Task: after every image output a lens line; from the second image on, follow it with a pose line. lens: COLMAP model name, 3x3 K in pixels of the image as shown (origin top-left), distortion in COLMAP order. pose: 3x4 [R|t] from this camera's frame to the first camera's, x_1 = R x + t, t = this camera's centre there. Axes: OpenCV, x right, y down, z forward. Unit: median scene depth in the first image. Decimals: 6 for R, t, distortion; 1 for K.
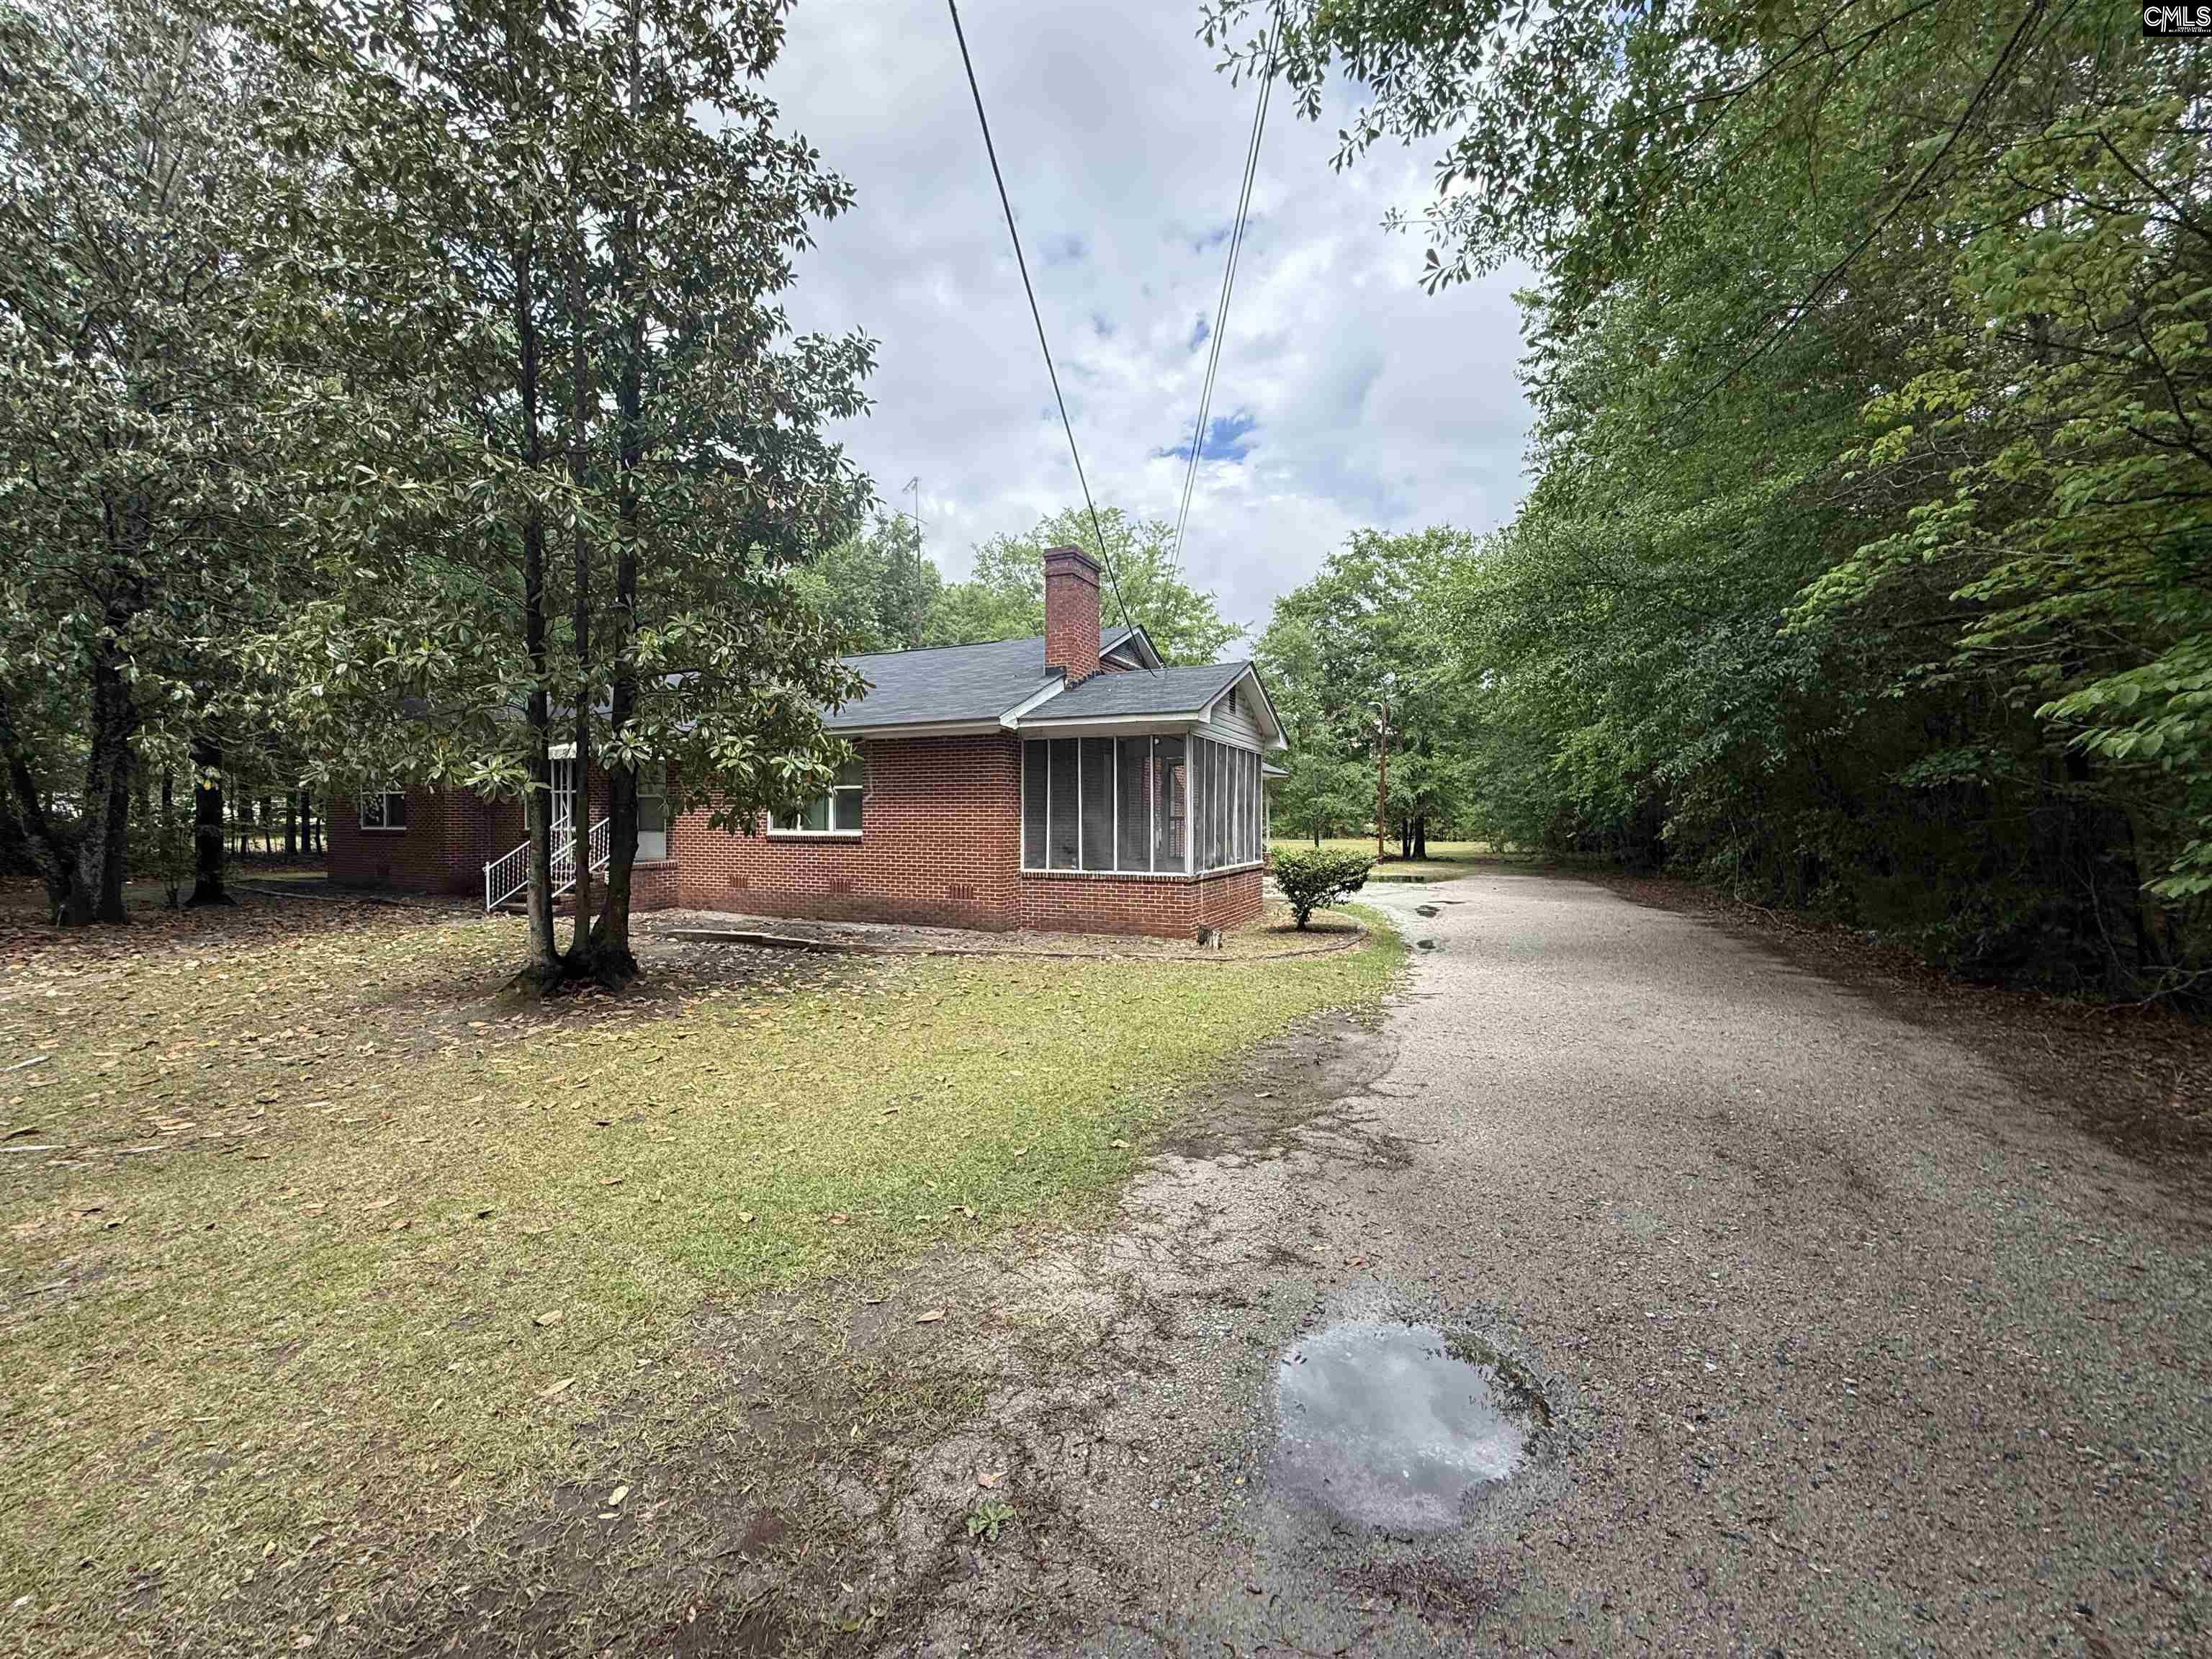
lens RADIAL K [[886.9, 0, 1107.3], [0, 886.9, 827.5], [0, 0, 1]] dist [-0.000615, 0.000253]
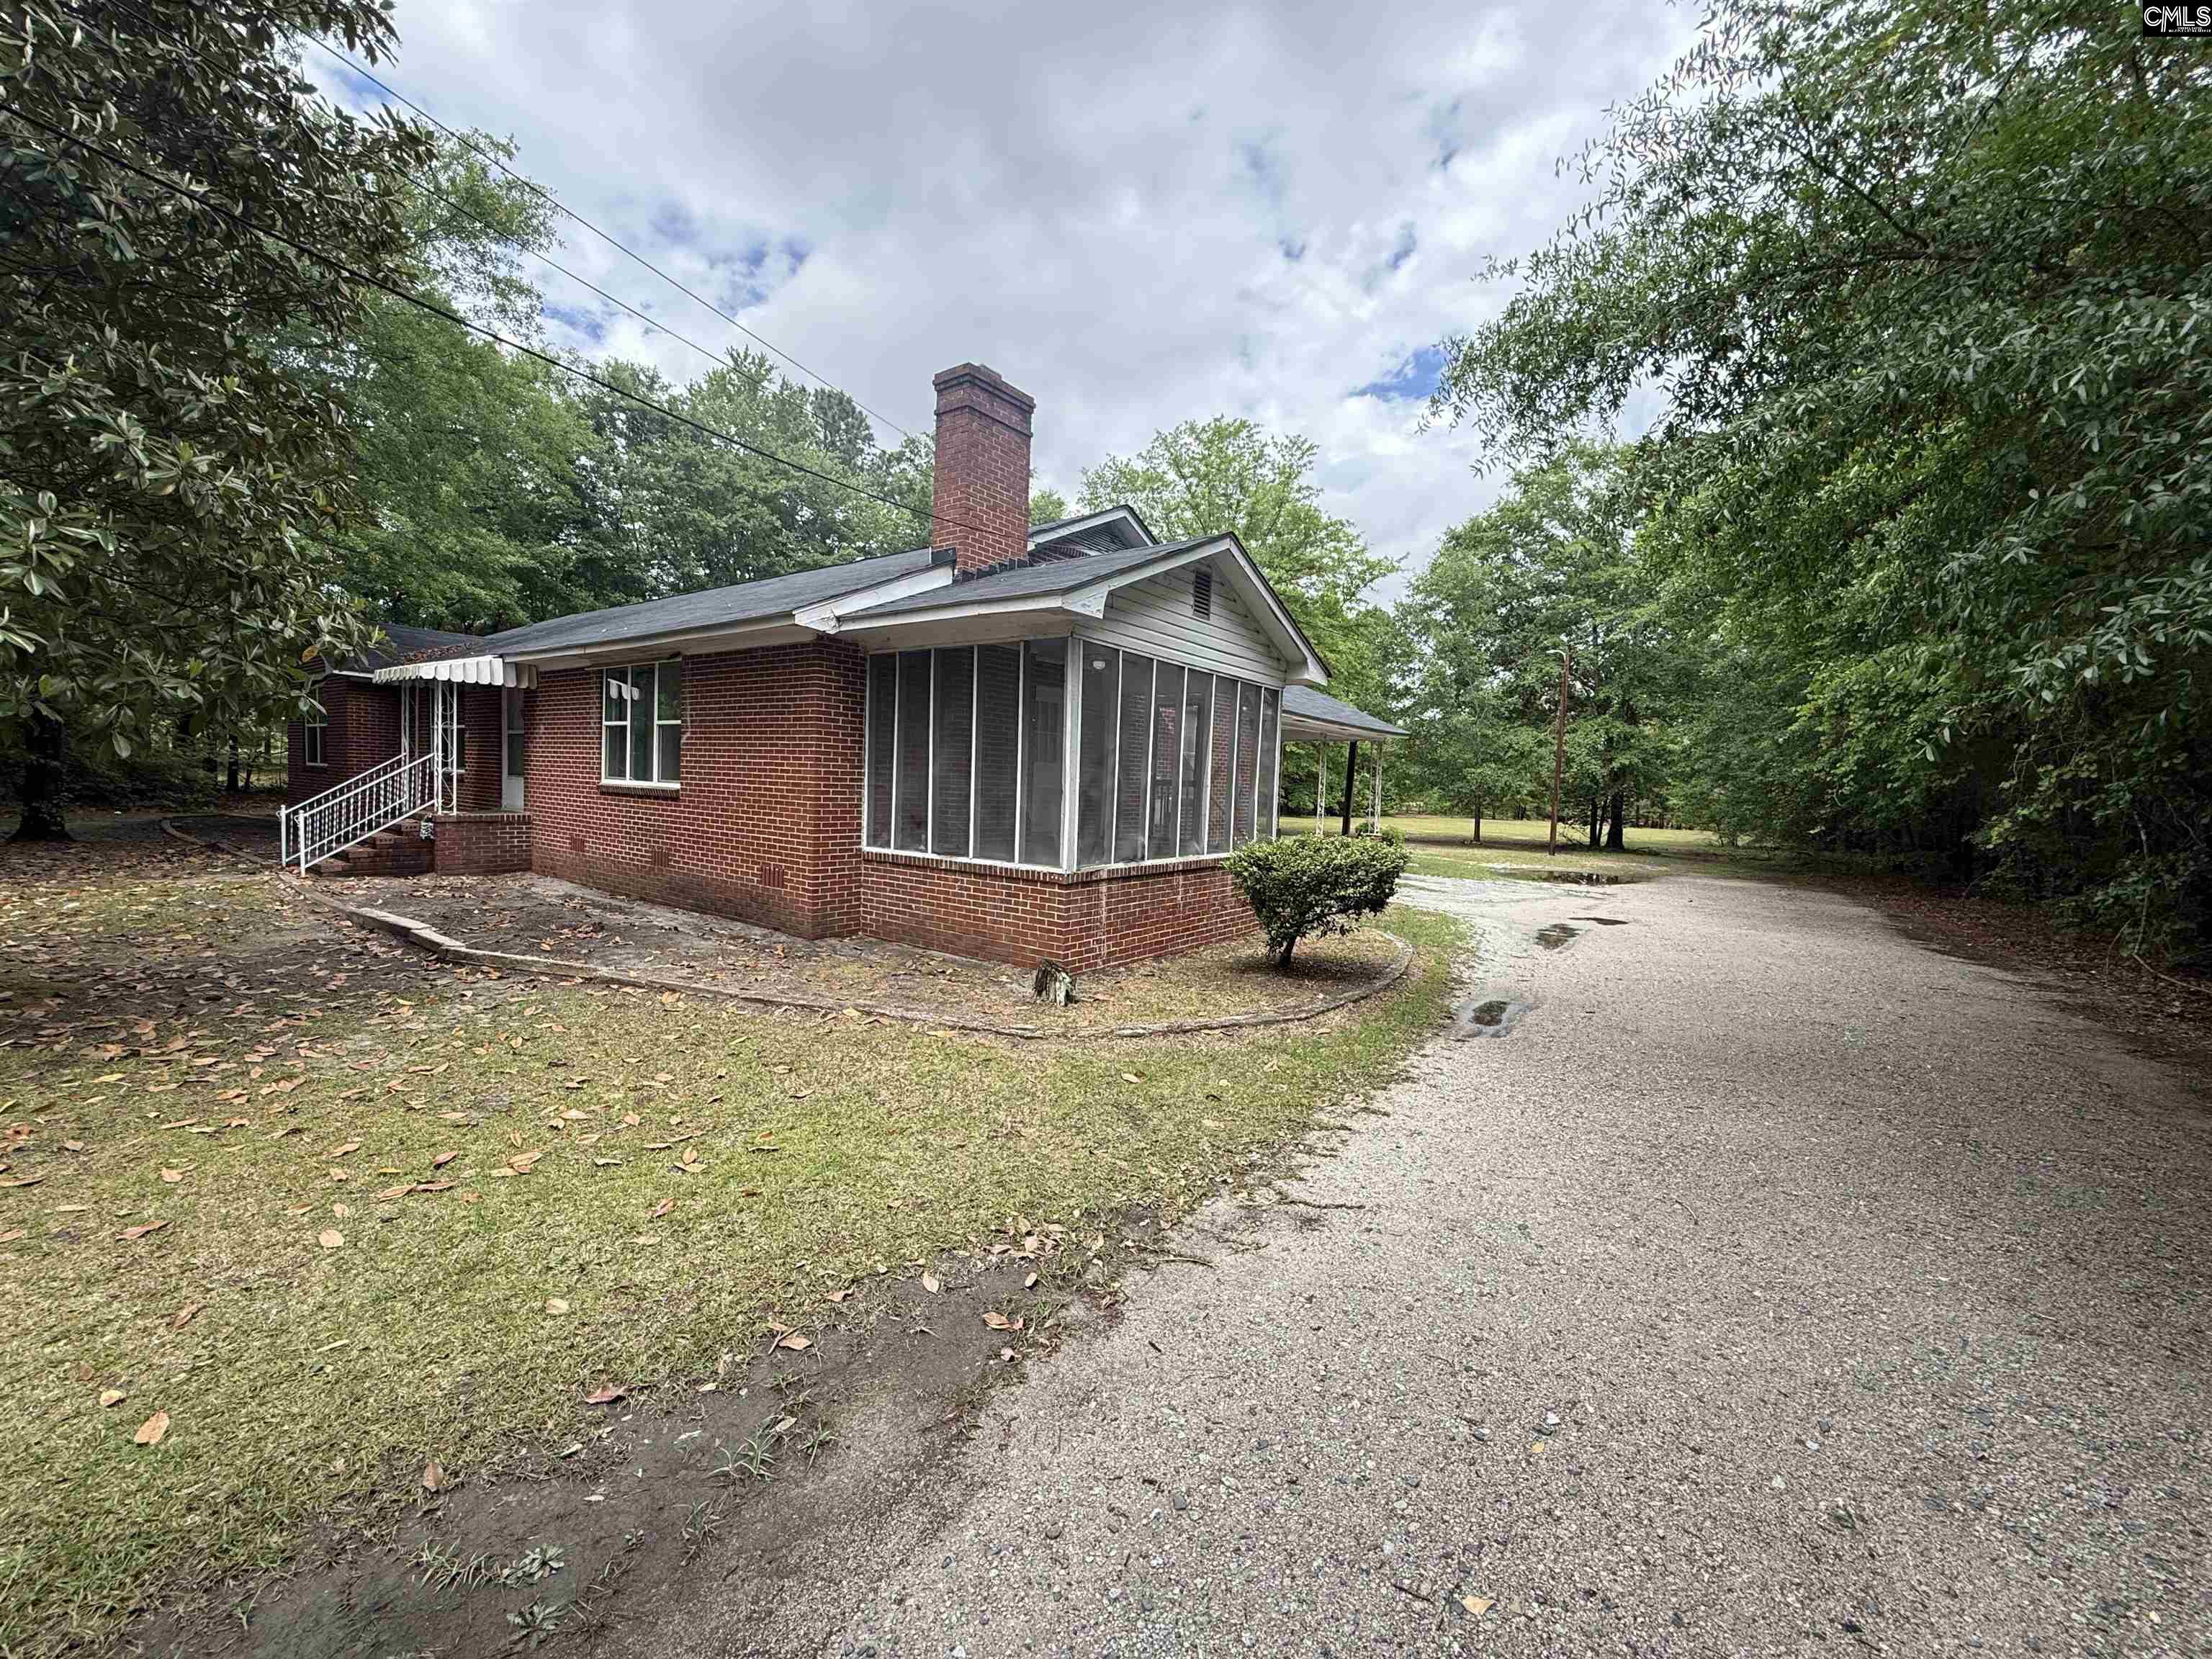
lens RADIAL K [[886.9, 0, 1102.9], [0, 886.9, 830.5], [0, 0, 1]] dist [-0.000615, 0.000253]
pose [[0.976830, 0.045645, -0.209092, 0.210133], [-0.037039, 0.998305, 0.044893, -0.002339], [0.210786, -0.036108, 0.976865, 0.356779]]
